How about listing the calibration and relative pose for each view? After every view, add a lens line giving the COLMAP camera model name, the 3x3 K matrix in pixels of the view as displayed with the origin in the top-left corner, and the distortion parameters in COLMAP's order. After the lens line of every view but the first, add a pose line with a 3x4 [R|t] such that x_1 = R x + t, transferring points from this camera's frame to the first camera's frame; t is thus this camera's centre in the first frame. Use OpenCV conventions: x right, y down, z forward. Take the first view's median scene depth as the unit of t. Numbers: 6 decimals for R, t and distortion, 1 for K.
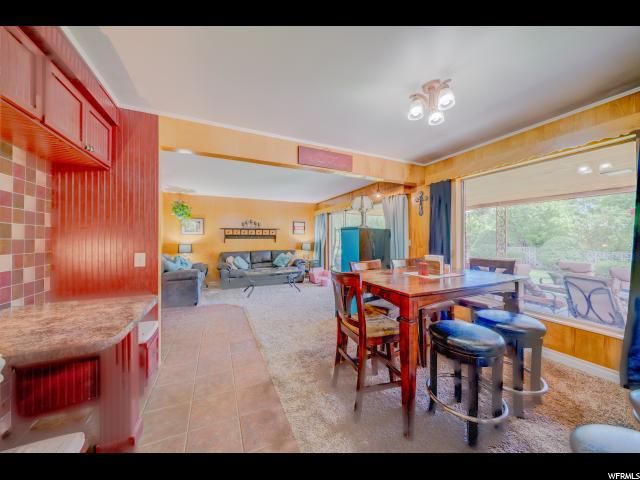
lens RADIAL K [[222.4, 0, 317.1], [0, 222.4, 236.7], [0, 0, 1]] dist [-0.001160, -0.000026]
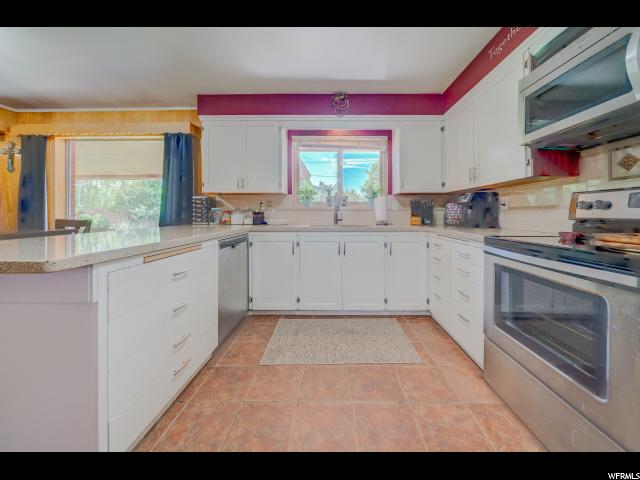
lens RADIAL K [[234.0, 0, 334.9], [0, 234.0, 210.3], [0, 0, 1]] dist [-0.002083, -0.000236]
pose [[0.423593, 0.012885, 0.905761, 0.140114], [-0.009467, 0.999907, -0.009797, 0.027087], [-0.905803, -0.004425, 0.423676, -0.276039]]
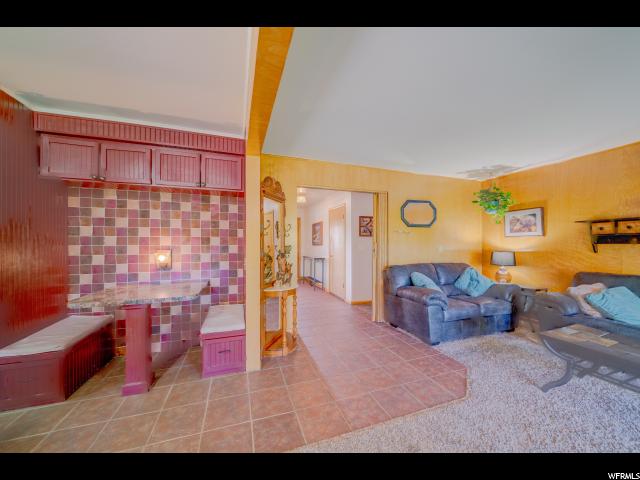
lens RADIAL K [[222.4, 0, 317.1], [0, 222.4, 236.7], [0, 0, 1]] dist [-0.001160, -0.000026]
pose [[-0.098913, -0.026053, -0.994755, 0.113094], [0.015159, 0.999502, -0.027685, -0.000716], [0.994981, -0.017818, -0.098469, 0.542512]]
